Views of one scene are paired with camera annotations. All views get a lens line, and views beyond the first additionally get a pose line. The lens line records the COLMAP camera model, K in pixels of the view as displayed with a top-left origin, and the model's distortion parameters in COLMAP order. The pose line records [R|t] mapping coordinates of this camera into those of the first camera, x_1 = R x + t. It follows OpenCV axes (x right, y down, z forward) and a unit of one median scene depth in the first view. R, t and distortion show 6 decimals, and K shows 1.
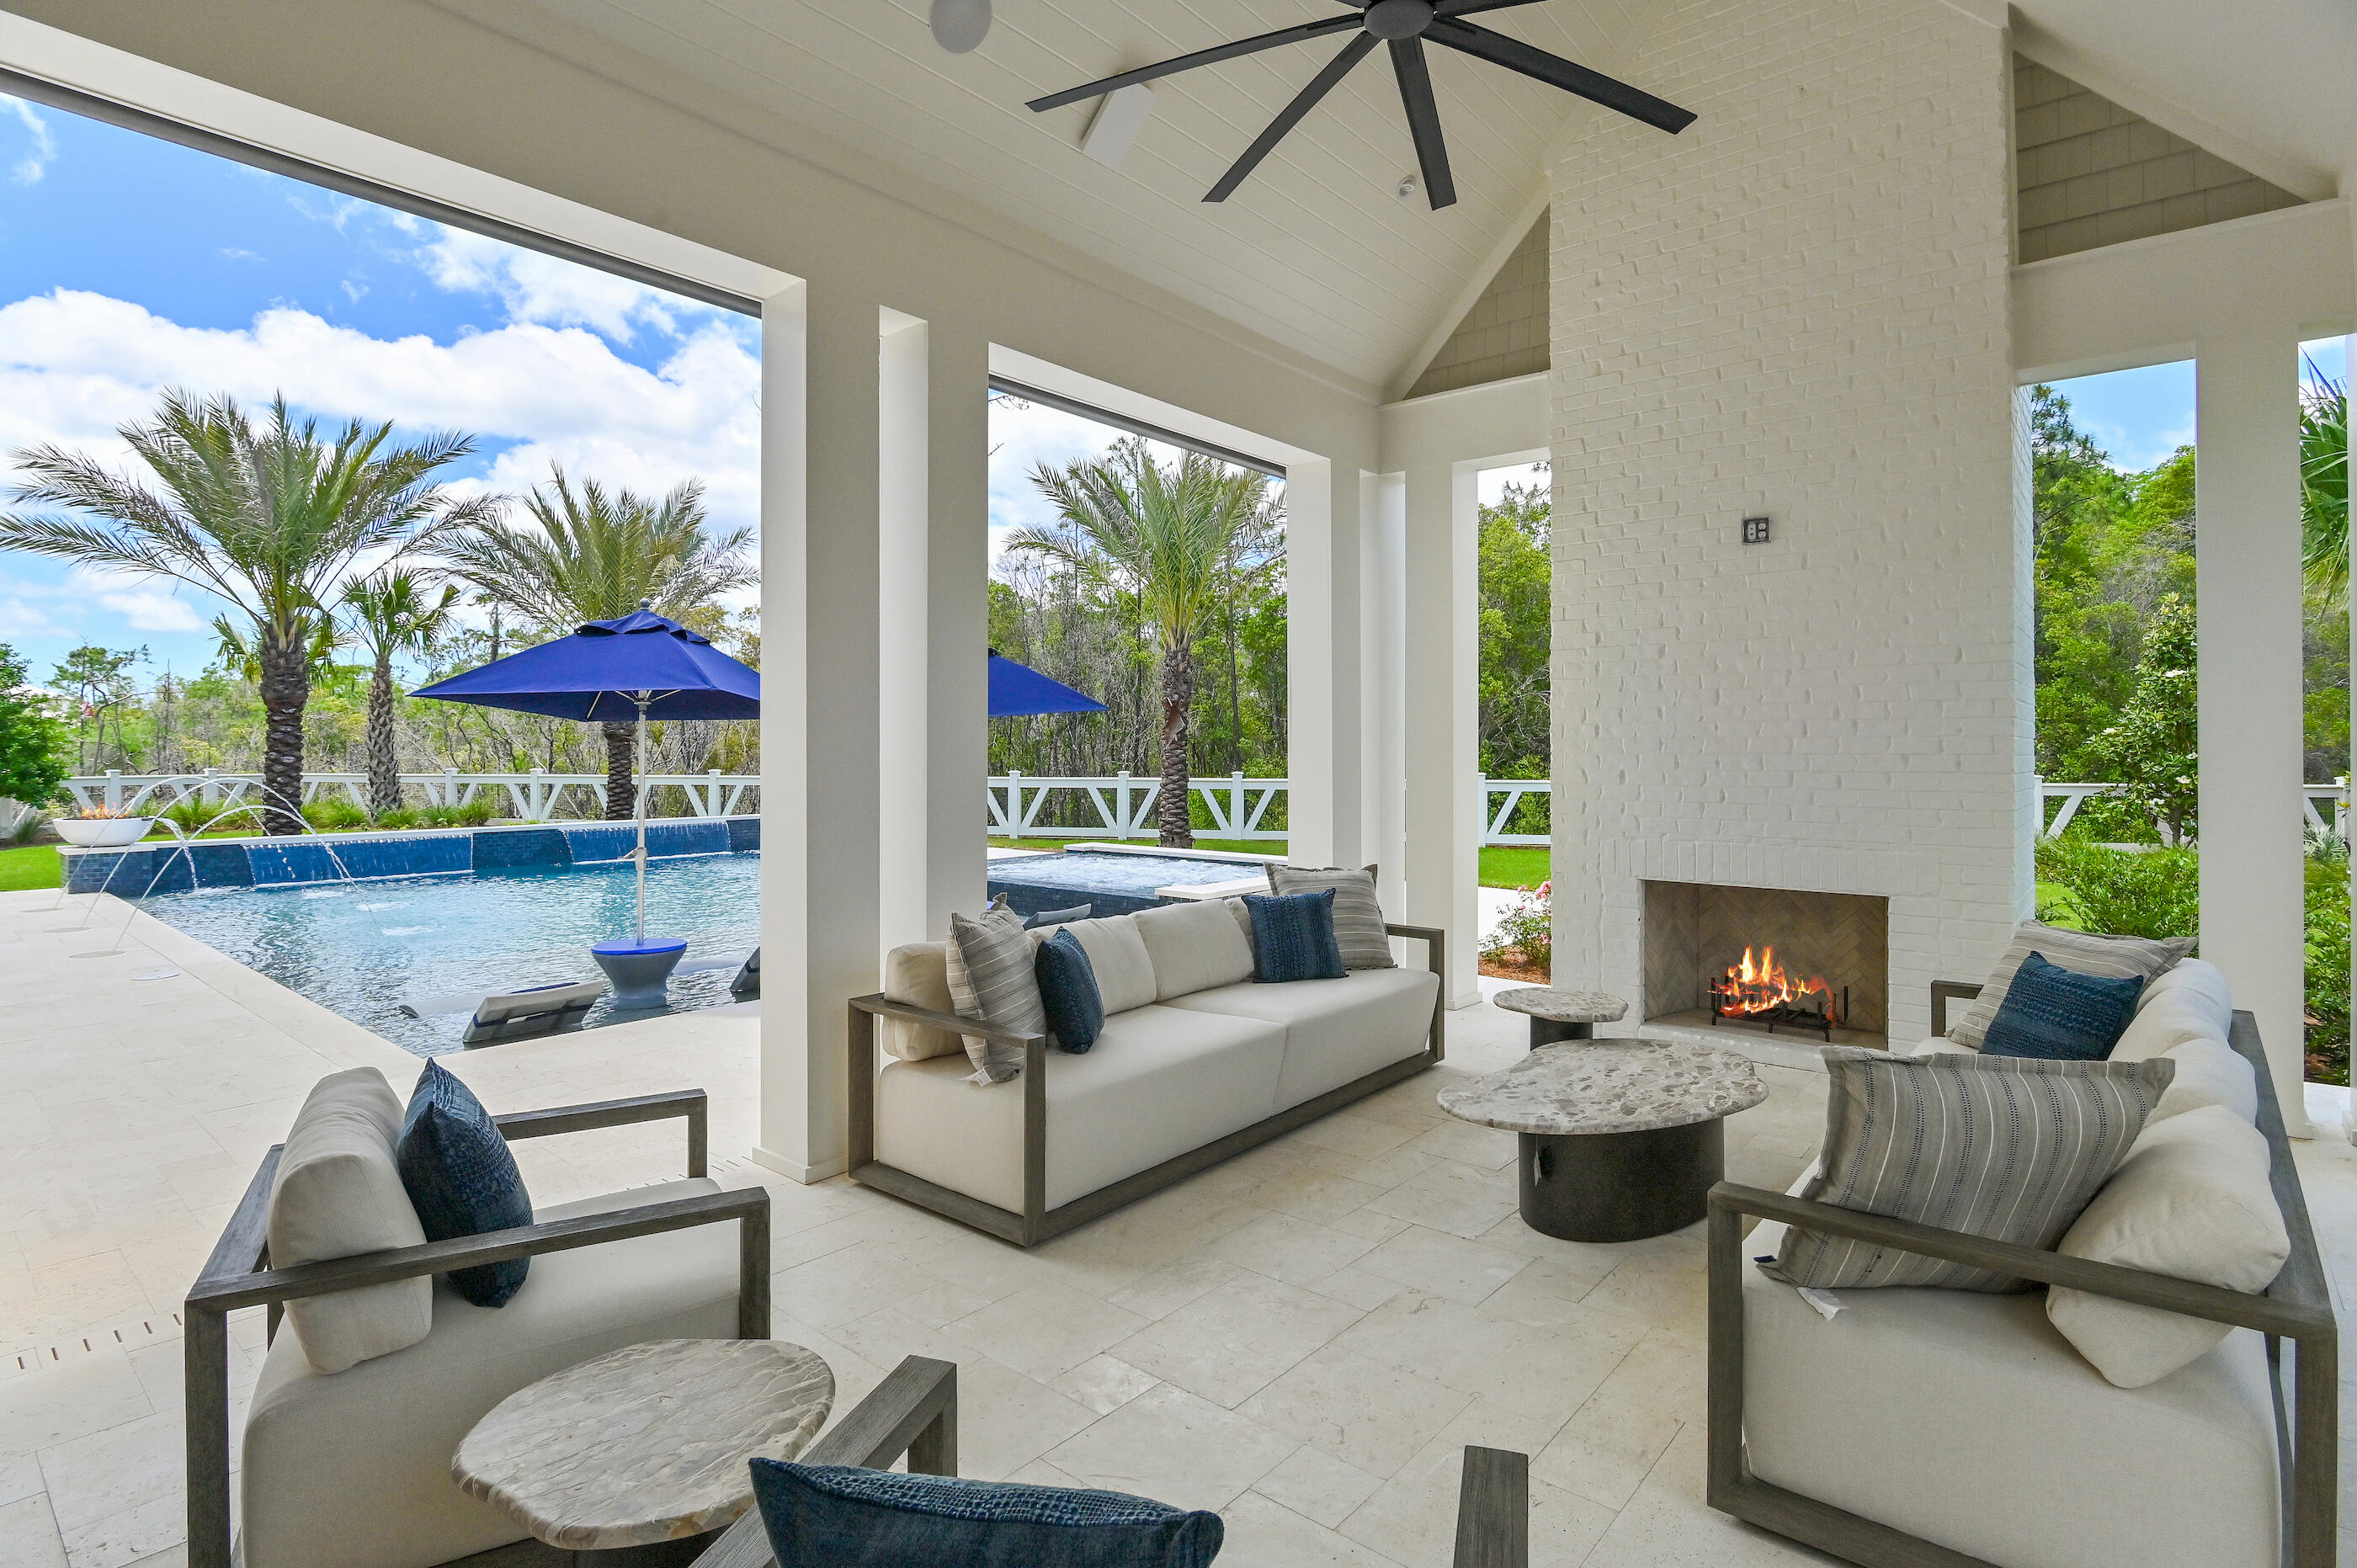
lens RADIAL K [[1171.3, 0, 1178.4], [0, 1171.3, 740.6], [0, 0, 1]] dist [-0.019656, 0.000365]
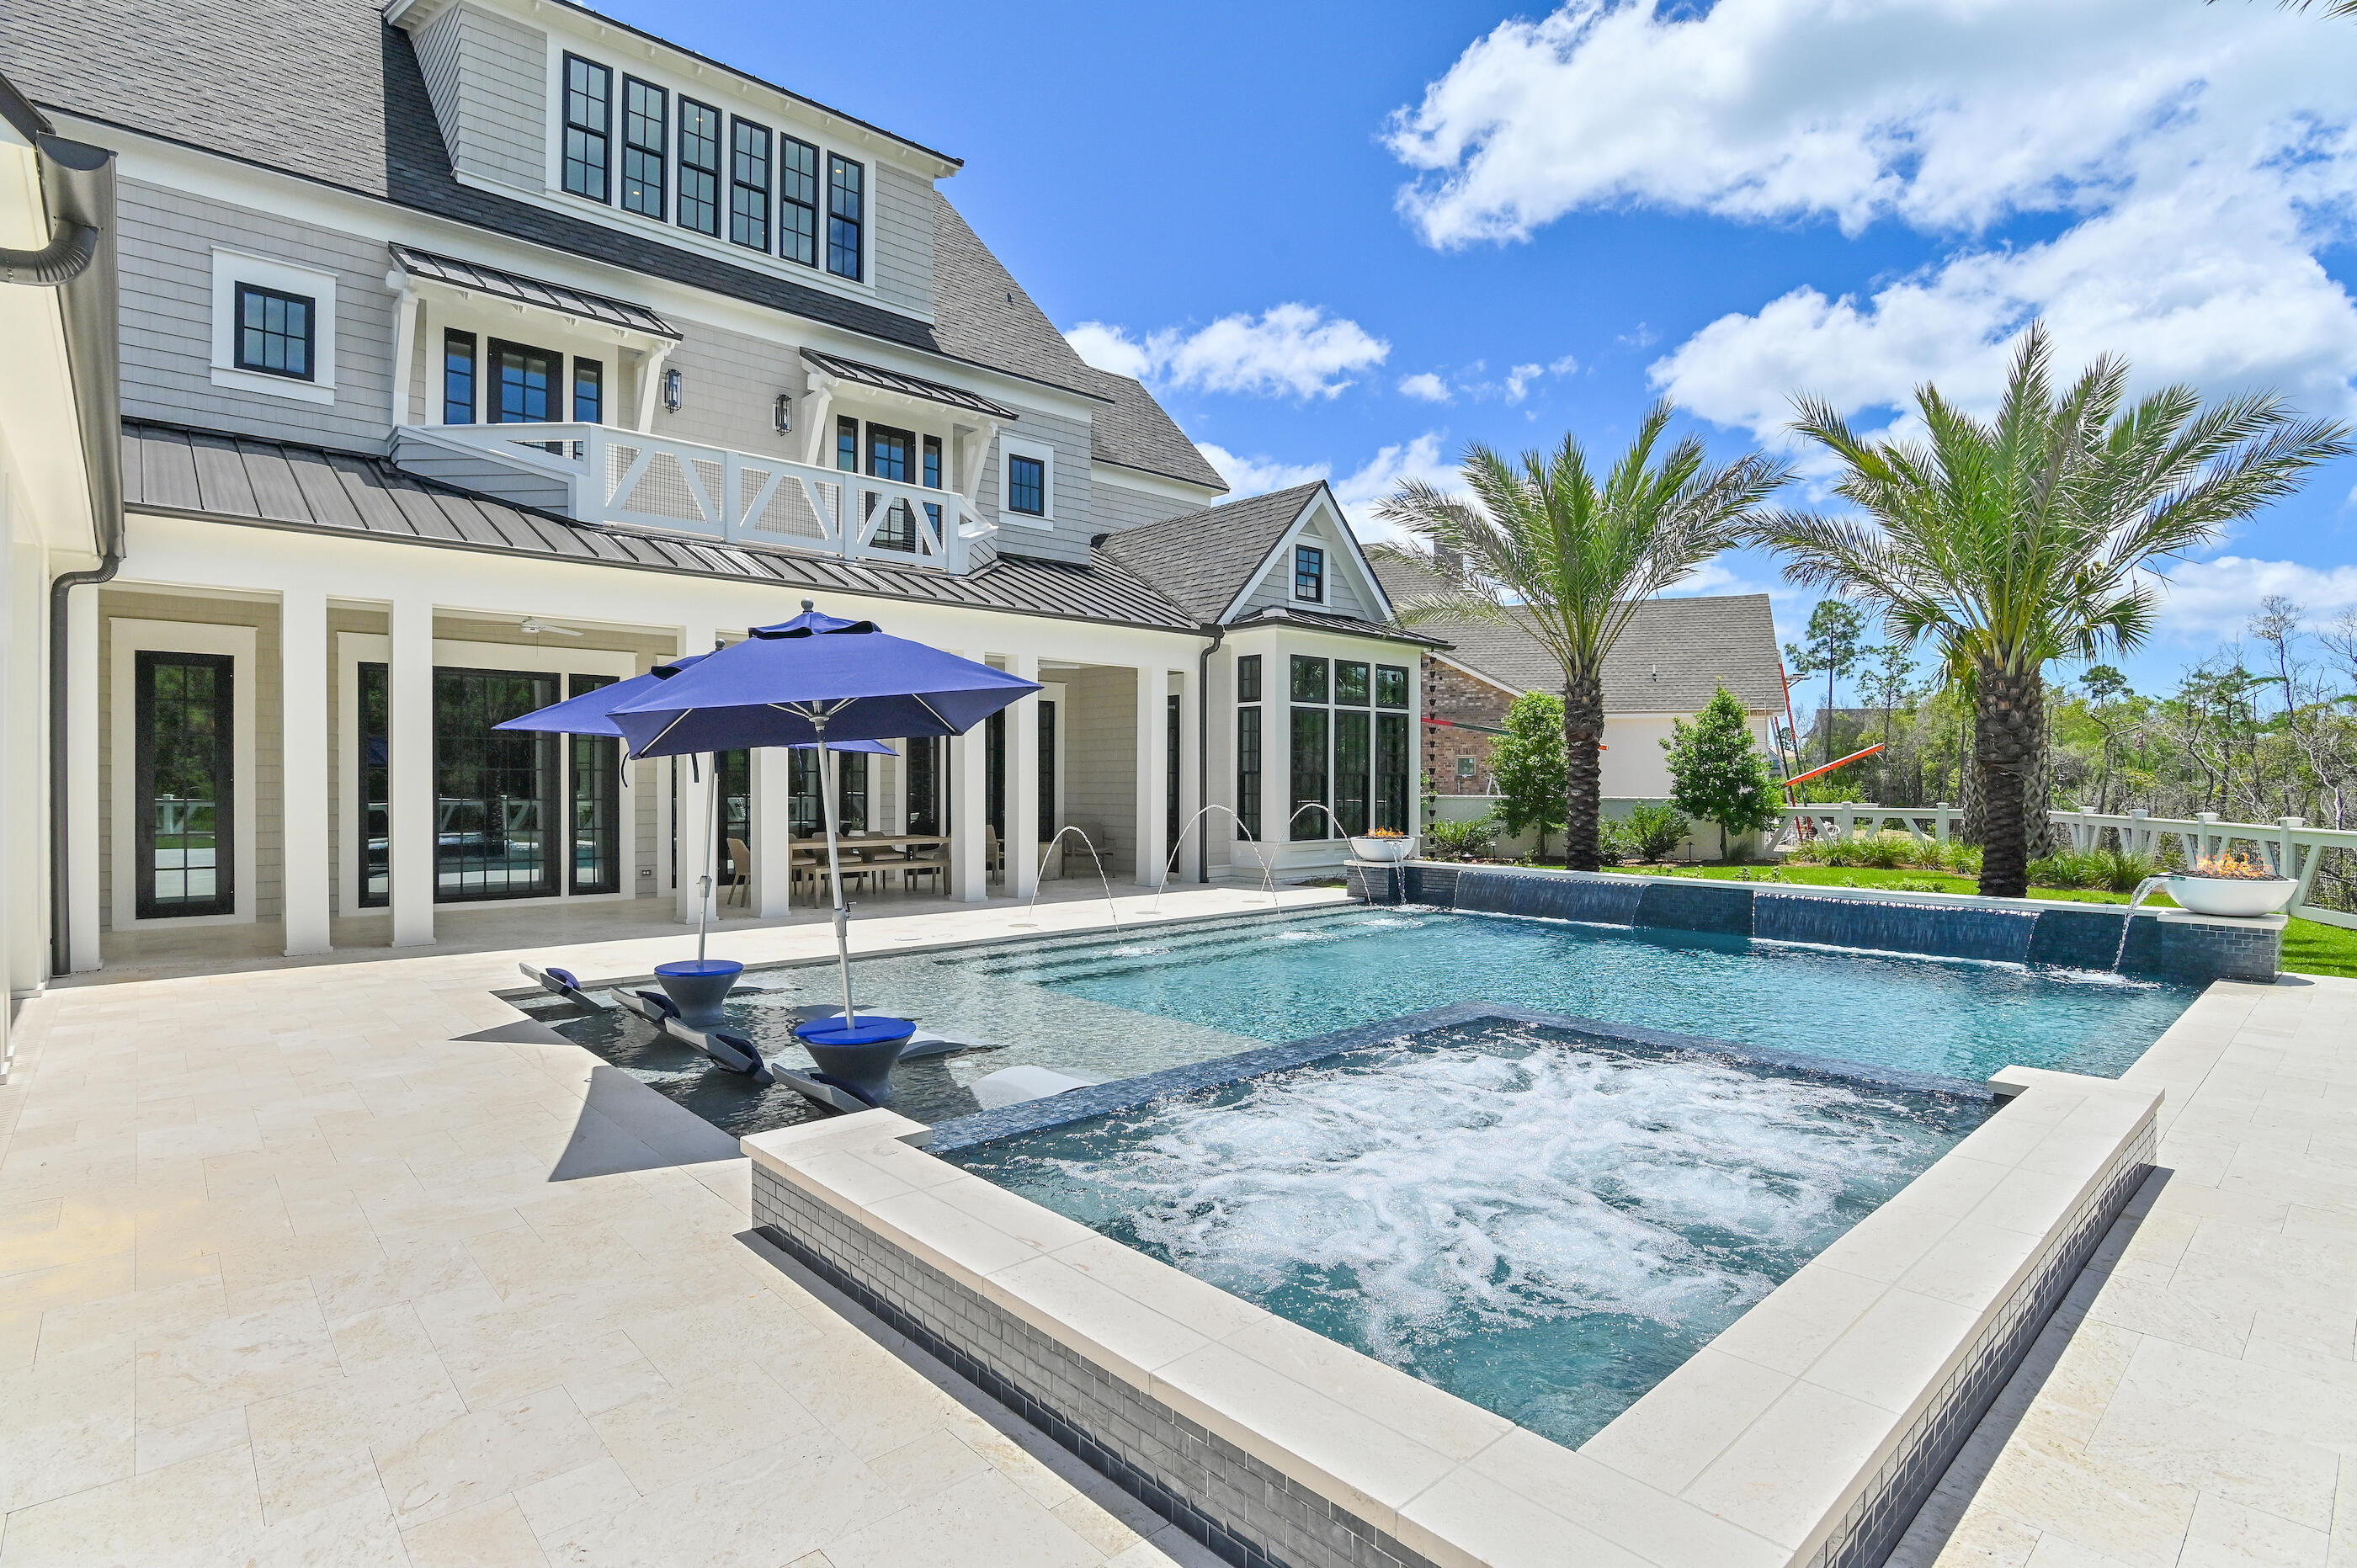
lens RADIAL K [[1168.2, 0, 1178.5], [0, 1168.2, 784.0], [0, 0, 1]] dist [-0.021213, -0.000095]
pose [[-0.127752, 0.004997, -0.991793, 0.699621], [0.009436, 0.999948, 0.003823, 0.004438], [0.991761, -0.008870, -0.127793, 2.056191]]
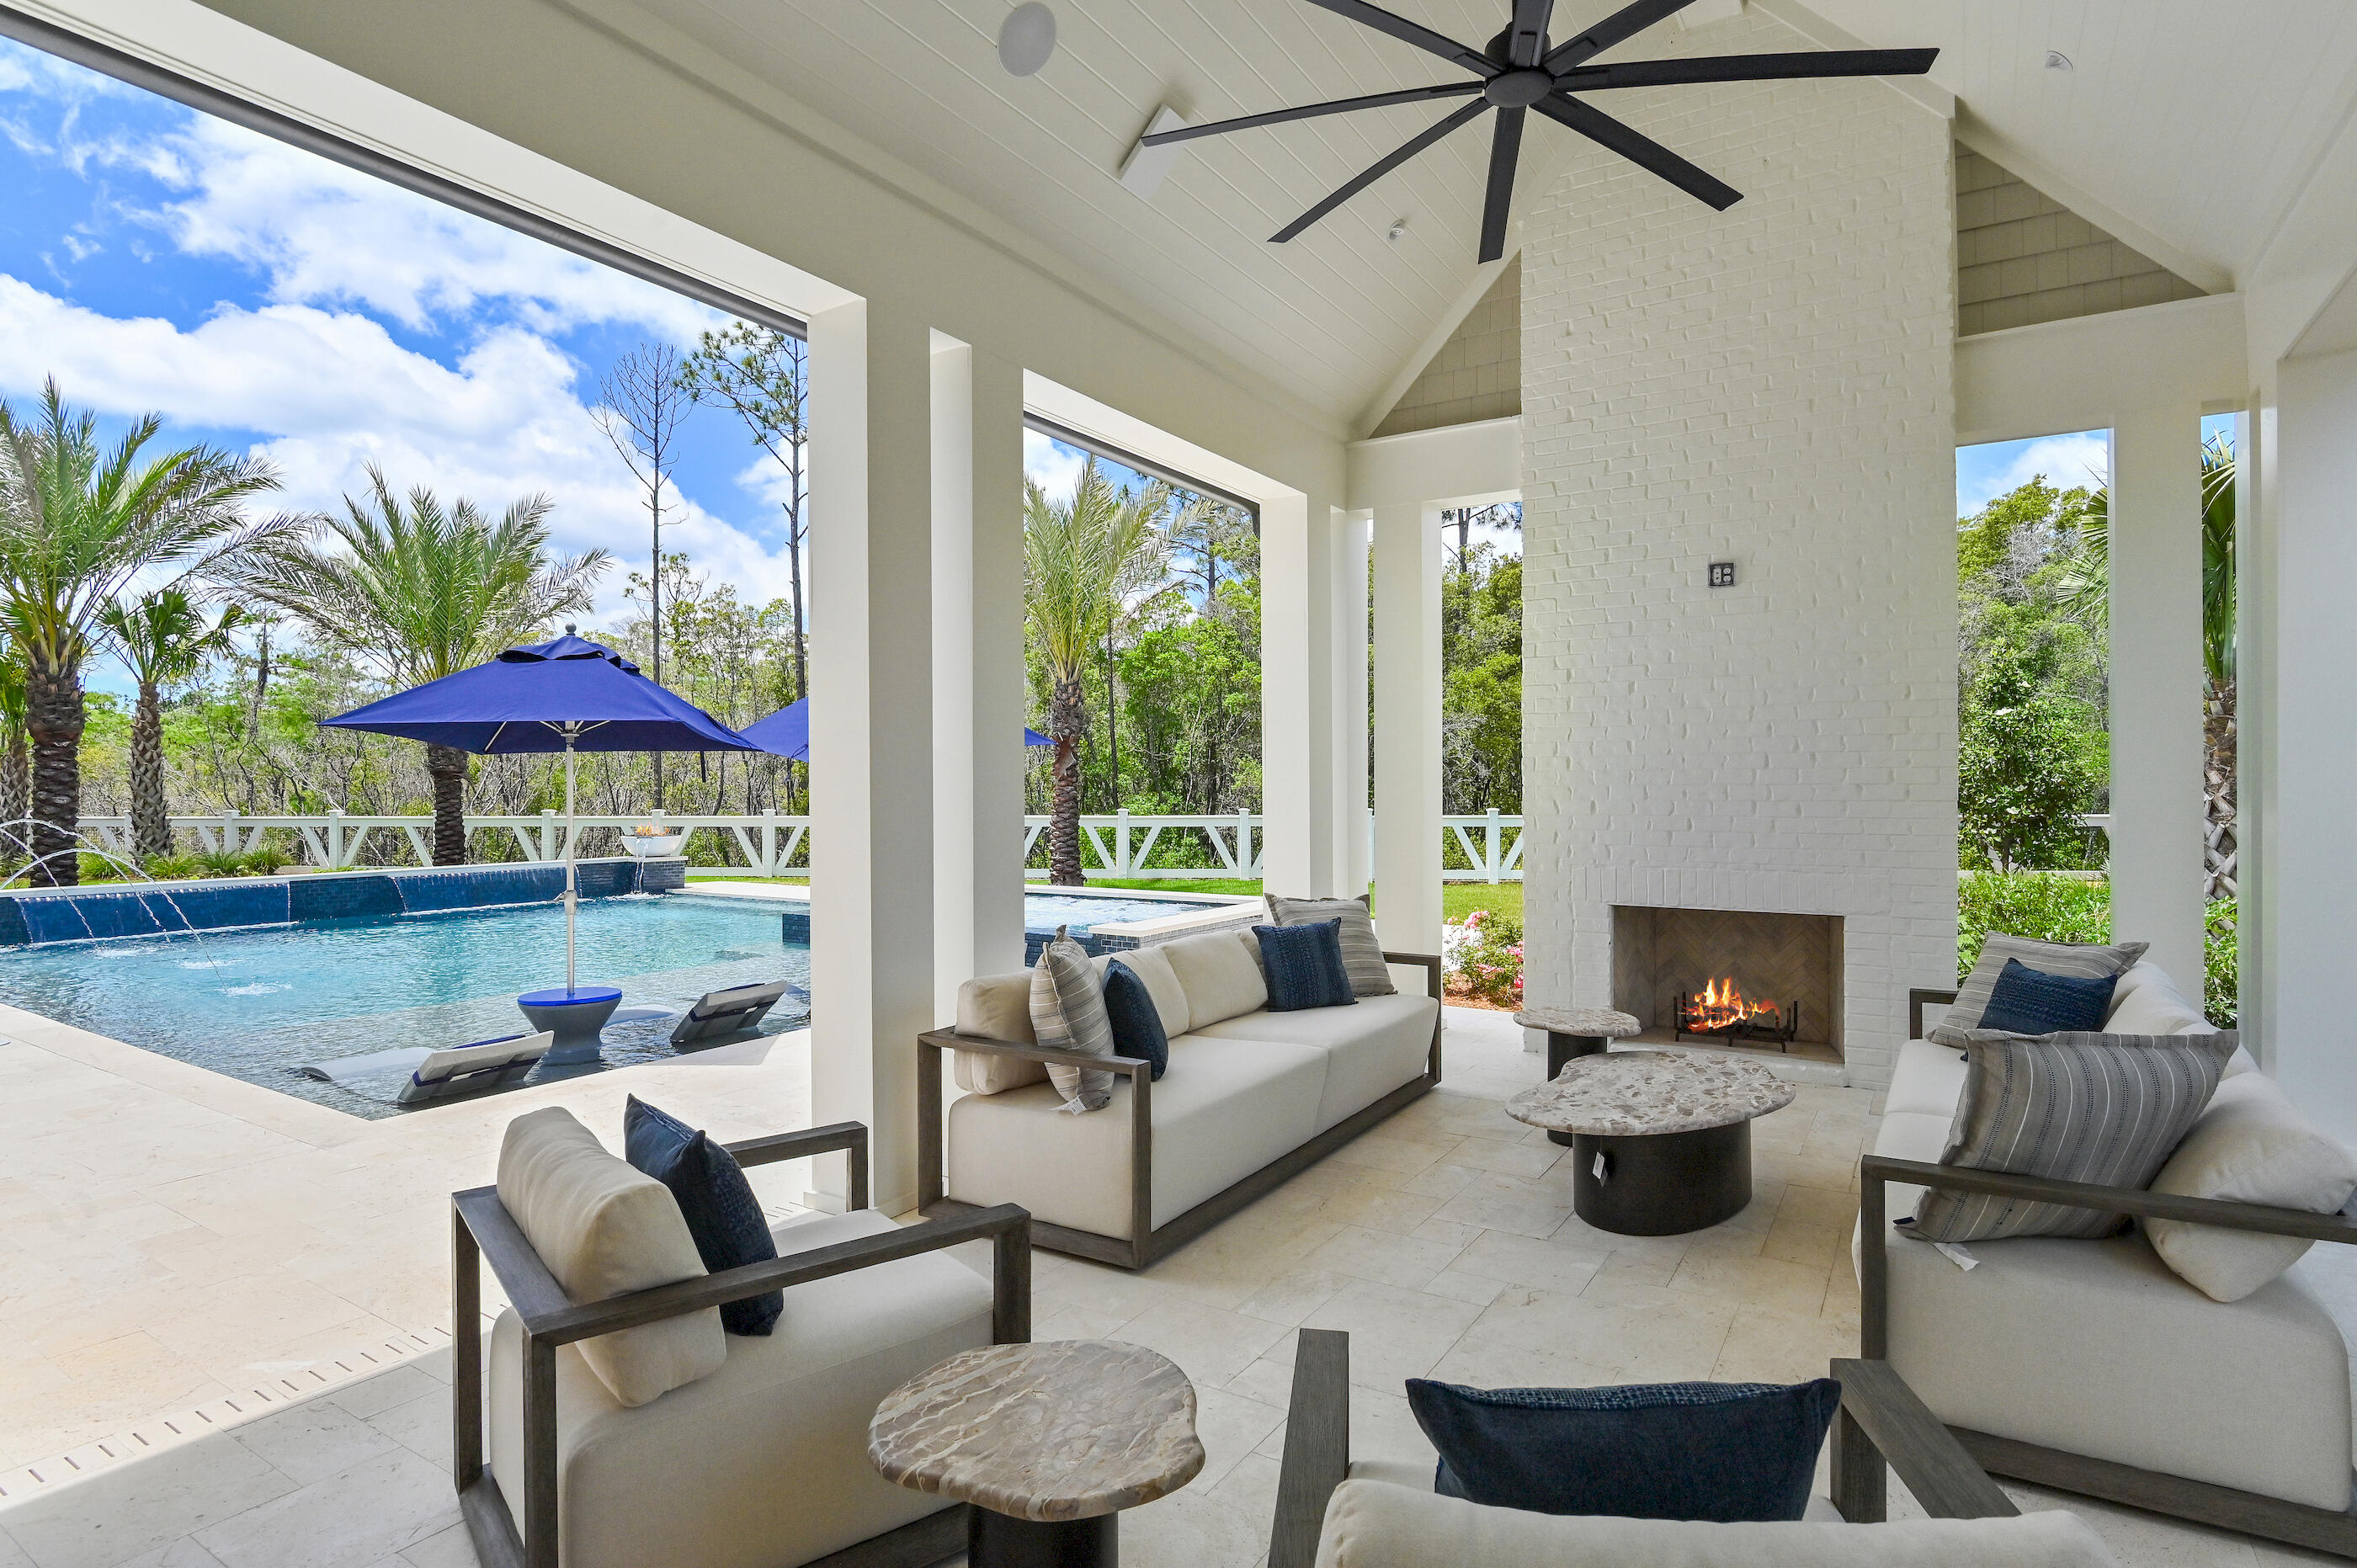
lens RADIAL K [[1219.4, 0, 1178.5], [0, 1219.4, 784.0], [0, 0, 1]] dist [-0.014540, -0.001143]
pose [[0.990586, -0.002754, 0.136864, -0.154541], [0.002119, 0.999986, 0.004783, 0.004609], [-0.136875, -0.004448, 0.990578, -0.033254]]
